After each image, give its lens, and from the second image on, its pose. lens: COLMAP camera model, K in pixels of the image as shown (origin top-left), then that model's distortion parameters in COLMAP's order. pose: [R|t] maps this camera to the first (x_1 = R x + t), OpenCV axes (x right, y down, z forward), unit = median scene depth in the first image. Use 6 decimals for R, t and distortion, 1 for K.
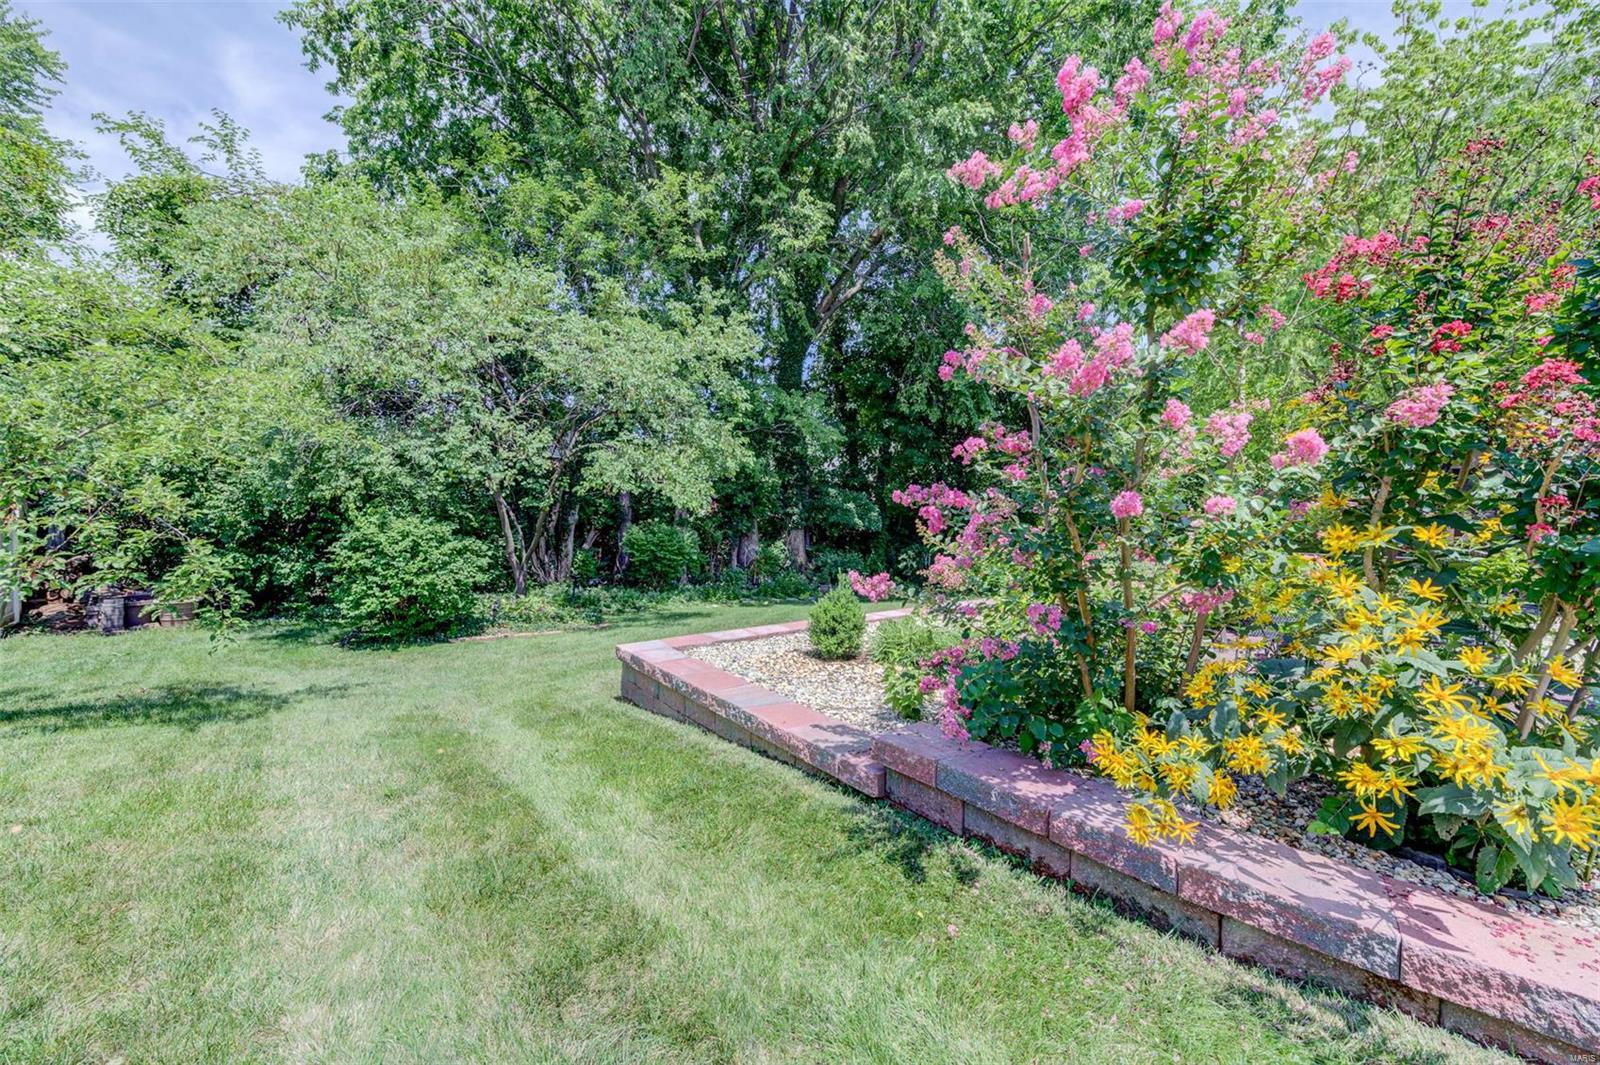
lens RADIAL K [[633.5, 0, 805.9], [0, 633.5, 538.2], [0, 0, 1]] dist [0.007315, -0.000177]
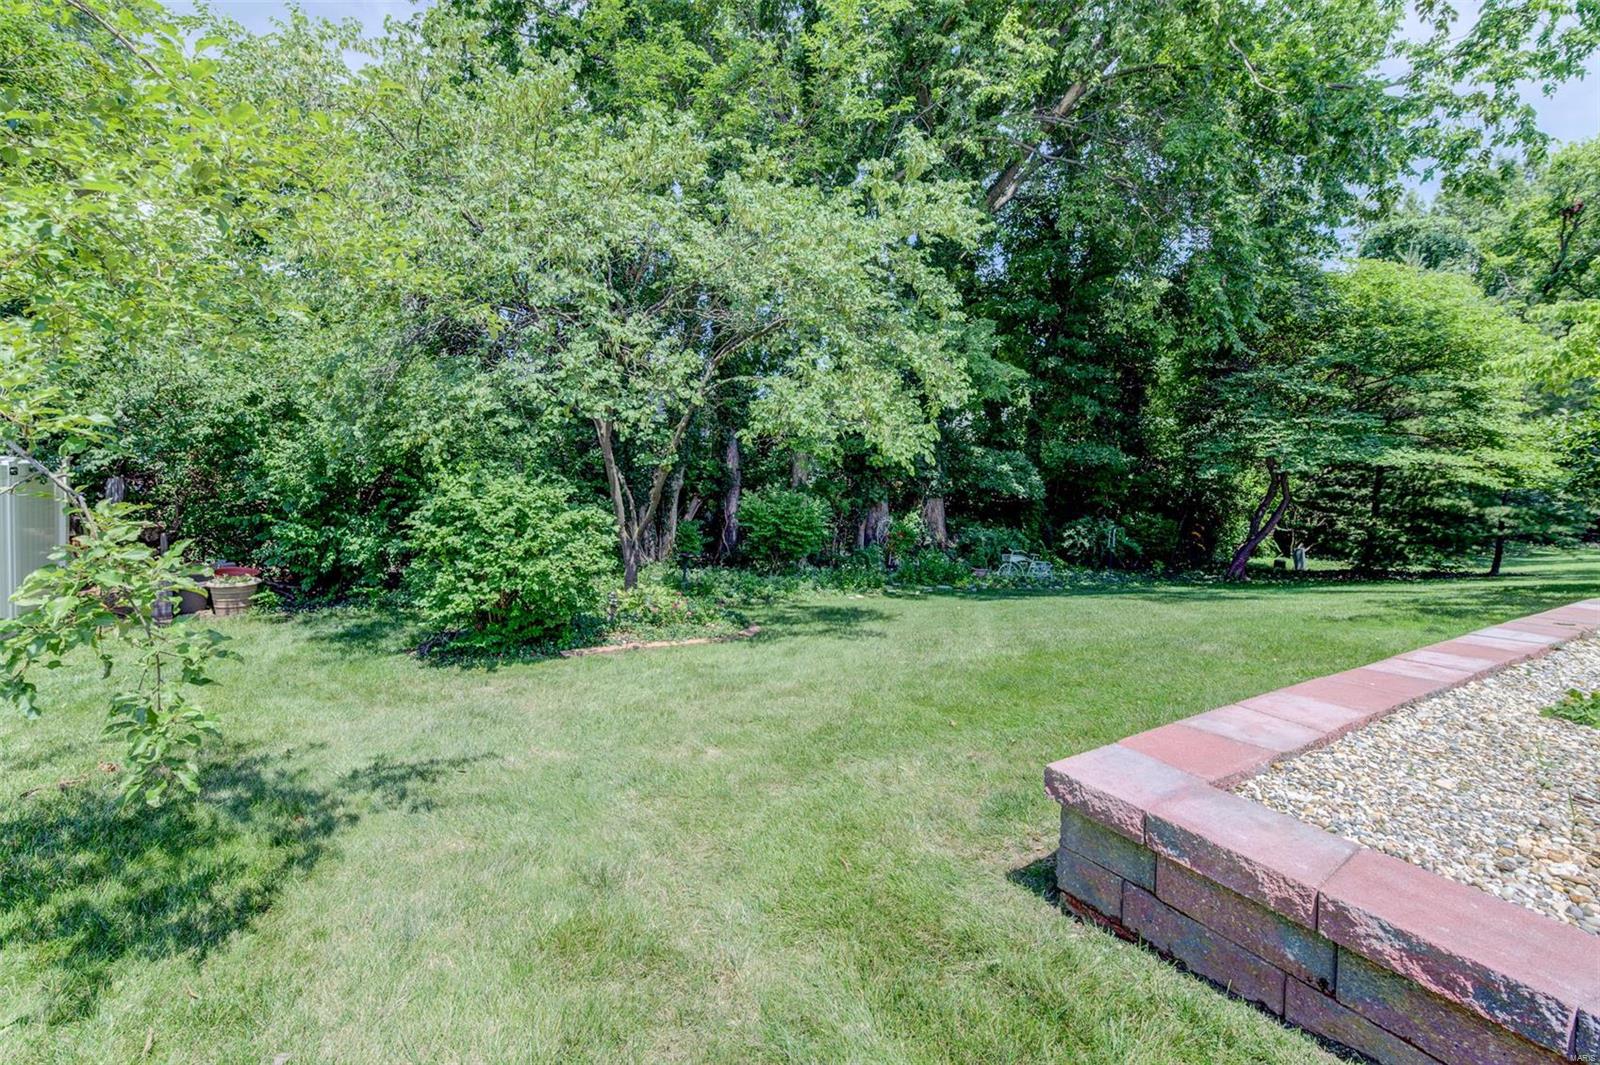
lens RADIAL K [[685.0, 0, 776.7], [0, 685.0, 501.5], [0, 0, 1]] dist [0.006467, 0.000359]
pose [[0.989673, 0.001011, -0.143339, -0.223760], [-0.002628, 0.999935, -0.011093, 0.002346], [0.143319, 0.011355, 0.989611, 0.292463]]
